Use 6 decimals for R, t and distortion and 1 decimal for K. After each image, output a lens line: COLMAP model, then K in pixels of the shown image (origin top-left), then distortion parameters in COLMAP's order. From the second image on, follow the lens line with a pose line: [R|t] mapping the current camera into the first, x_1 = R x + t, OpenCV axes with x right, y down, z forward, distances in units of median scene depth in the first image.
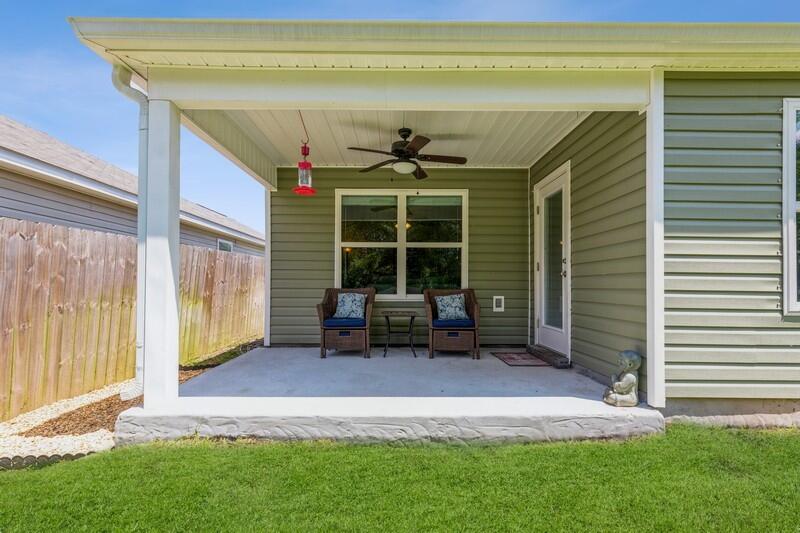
lens RADIAL K [[359.5, 0, 403.2], [0, 359.5, 276.9], [0, 0, 1]] dist [0.009972, -0.003812]
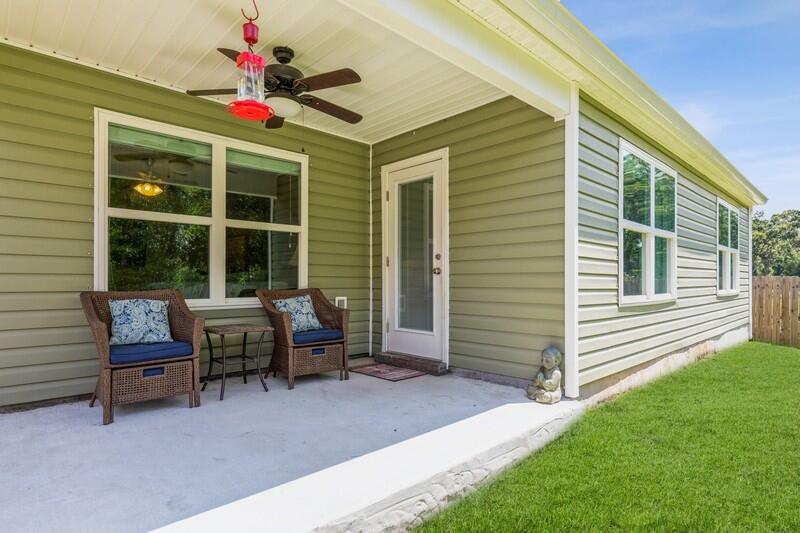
lens RADIAL K [[429.7, 0, 394.4], [0, 429.7, 275.3], [0, 0, 1]] dist [0.000816, 0.001232]
pose [[0.741422, 0.004769, 0.671022, -0.356385], [-0.014114, 0.999864, 0.008488, -0.005161], [-0.670890, -0.015764, 0.741389, 0.262925]]
